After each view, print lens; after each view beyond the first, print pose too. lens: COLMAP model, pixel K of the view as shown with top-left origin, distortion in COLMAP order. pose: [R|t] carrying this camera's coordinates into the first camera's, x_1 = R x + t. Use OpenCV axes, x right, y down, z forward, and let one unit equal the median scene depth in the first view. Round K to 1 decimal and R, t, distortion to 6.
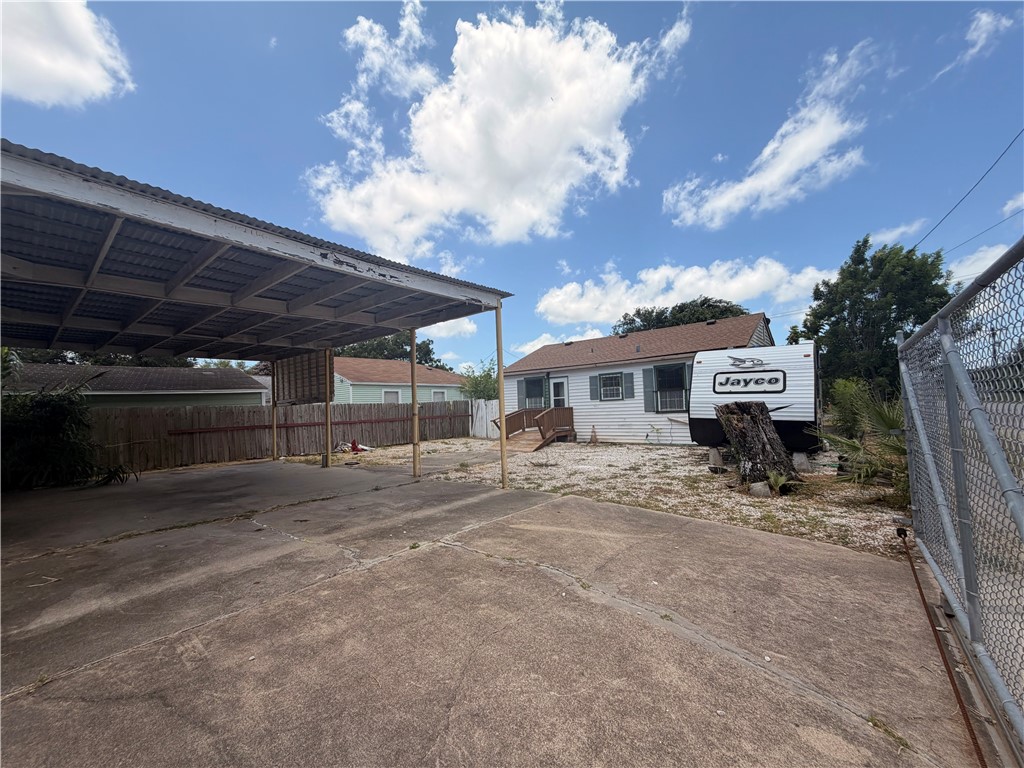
lens RADIAL K [[406.9, 0, 511.1], [0, 406.9, 383.9], [0, 0, 1]] dist [0.000100, 0.000132]
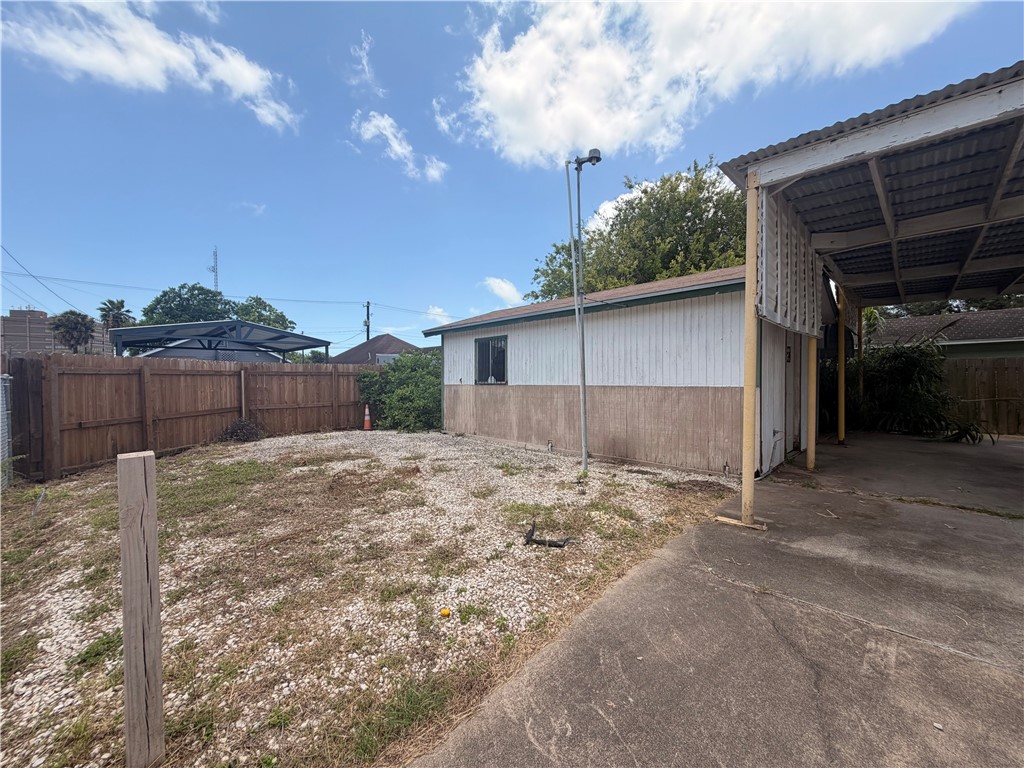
lens RADIAL K [[406.9, 0, 511.1], [0, 406.9, 383.9], [0, 0, 1]] dist [0.000100, 0.000132]
pose [[-0.100406, 0.056971, -0.993314, 0.036071], [0.068986, 0.996355, 0.050172, -0.001410], [0.992552, -0.063488, -0.103971, 0.128463]]
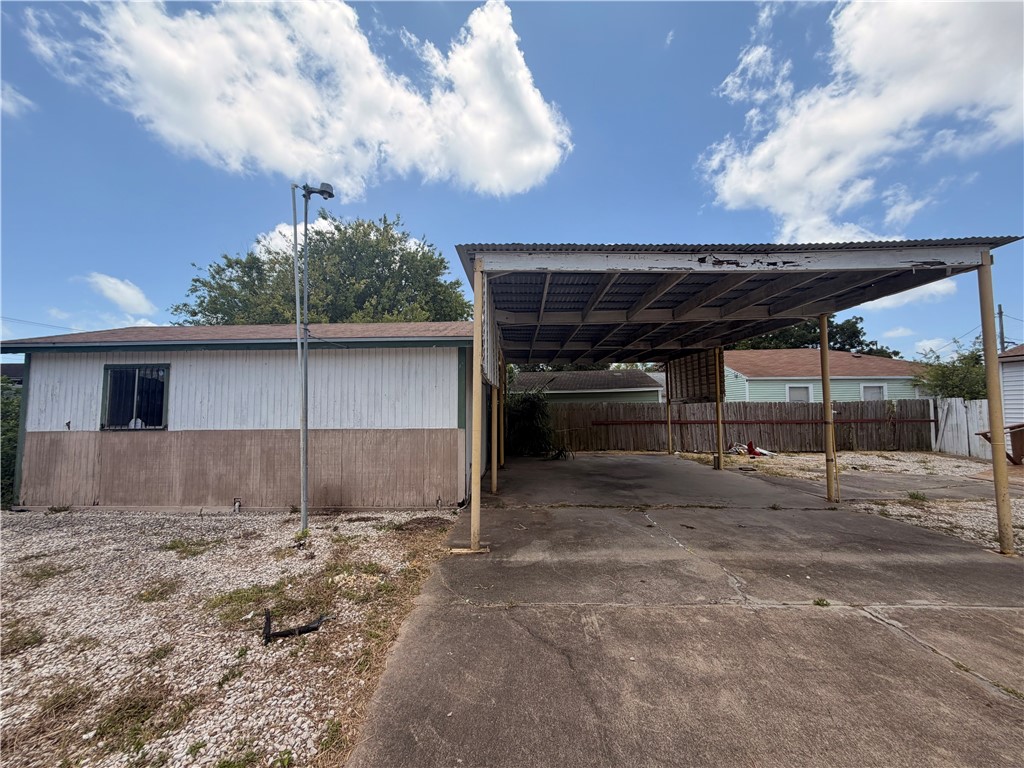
lens RADIAL K [[406.9, 0, 511.1], [0, 406.9, 383.9], [0, 0, 1]] dist [0.000100, 0.000132]
pose [[0.616899, -0.012850, -0.786937, 0.010924], [0.026323, 0.999644, 0.004312, -0.026698], [0.786602, -0.023374, 0.617018, 0.029662]]
